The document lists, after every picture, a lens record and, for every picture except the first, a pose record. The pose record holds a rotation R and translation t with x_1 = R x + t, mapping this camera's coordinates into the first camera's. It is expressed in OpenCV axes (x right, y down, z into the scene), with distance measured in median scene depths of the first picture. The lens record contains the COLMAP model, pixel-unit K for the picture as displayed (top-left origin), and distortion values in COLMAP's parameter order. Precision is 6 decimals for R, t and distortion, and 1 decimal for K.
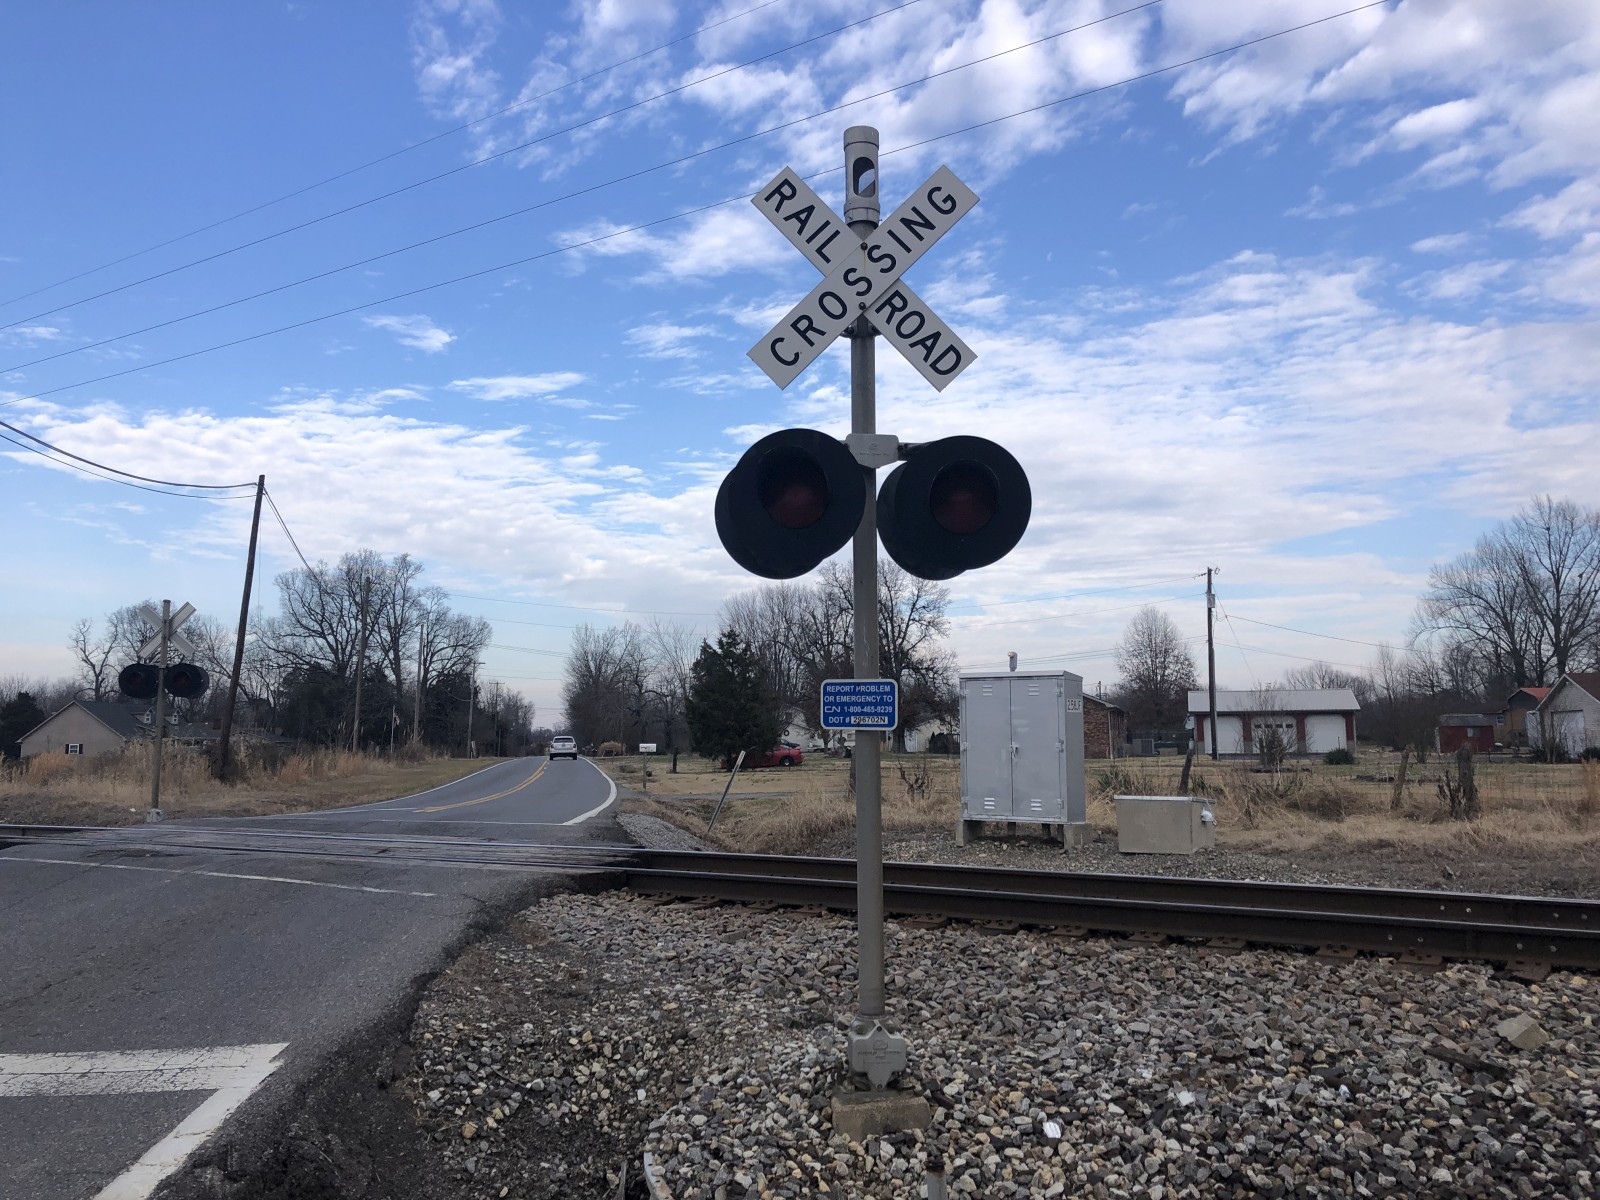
lens RADIAL K [[1303.1, 0, 770.2], [0, 1303.1, 571.2], [0, 0, 1]] dist [0.002192, 0.011968]
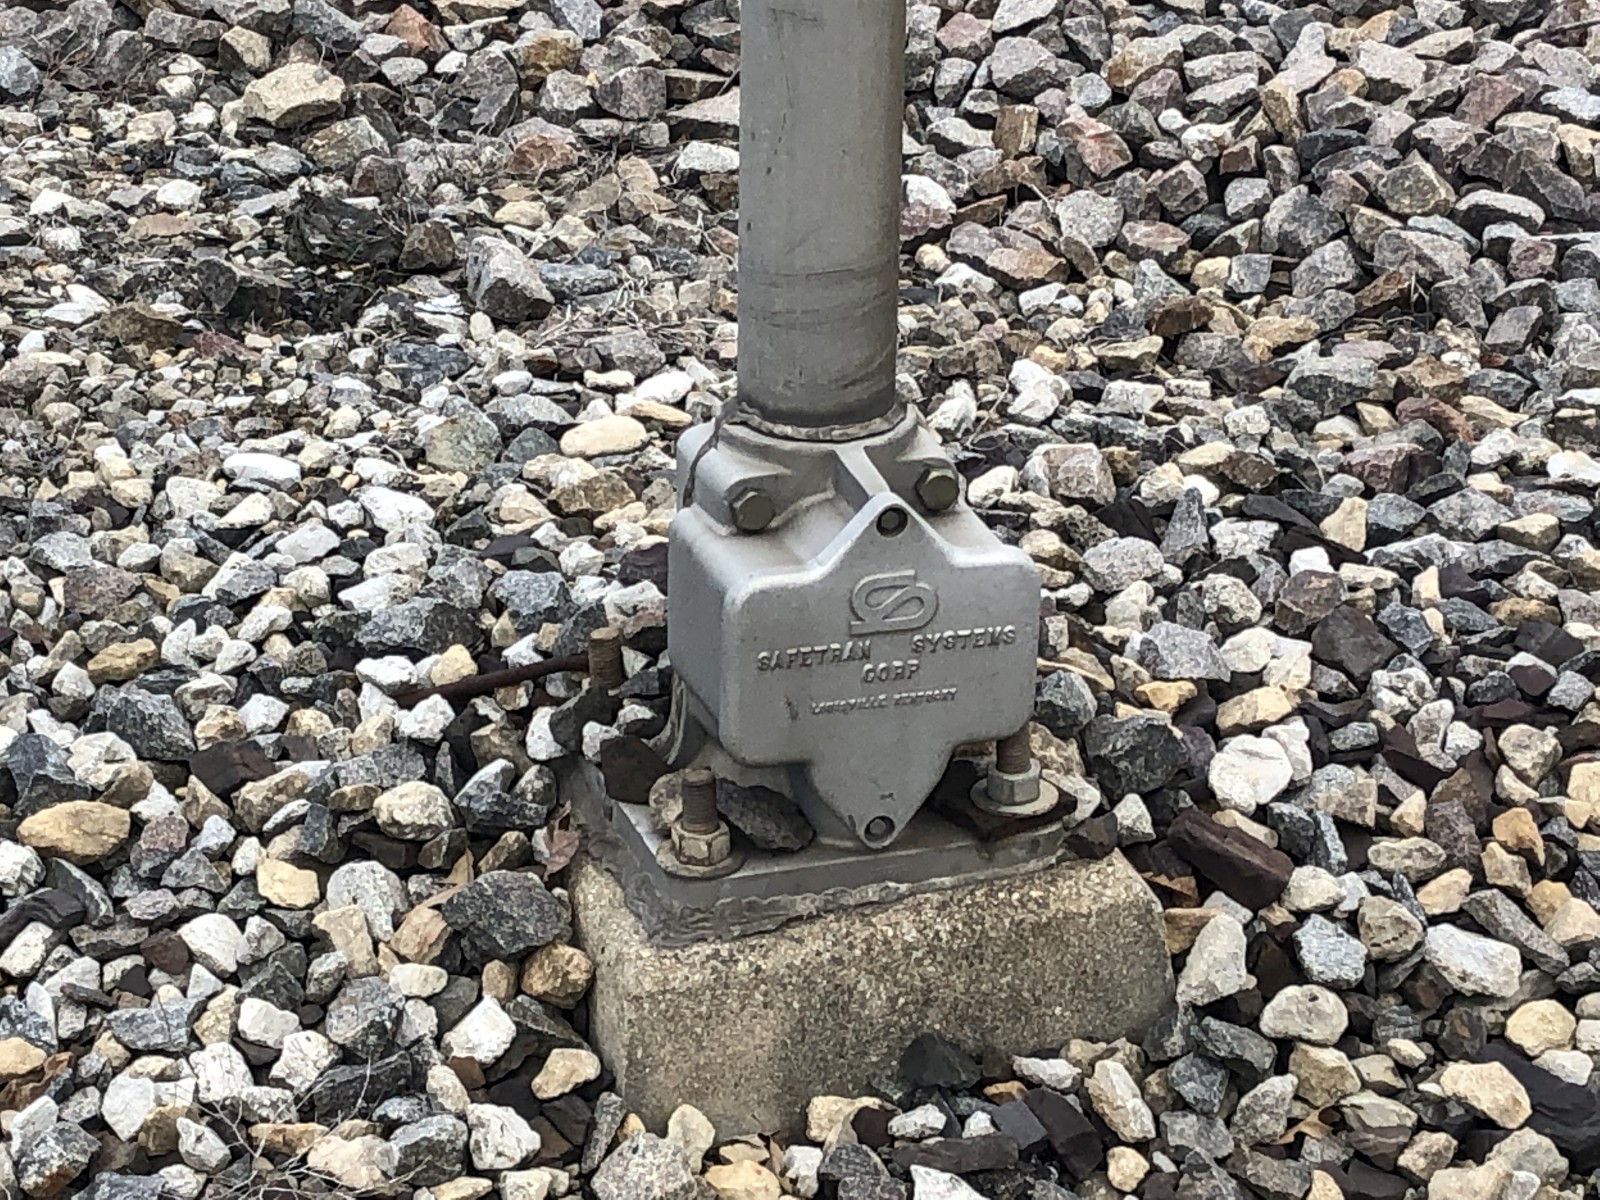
lens RADIAL K [[4508.1, 0, 800.0], [0, 4508.1, 600.0], [0, 0, 1]] dist [0.136389, 0.608107]
pose [[0.980696, -0.057650, 0.186845, -0.030764], [-0.042727, 0.869278, 0.492473, 0.083283], [-0.190811, -0.490950, 0.850035, 0.507534]]
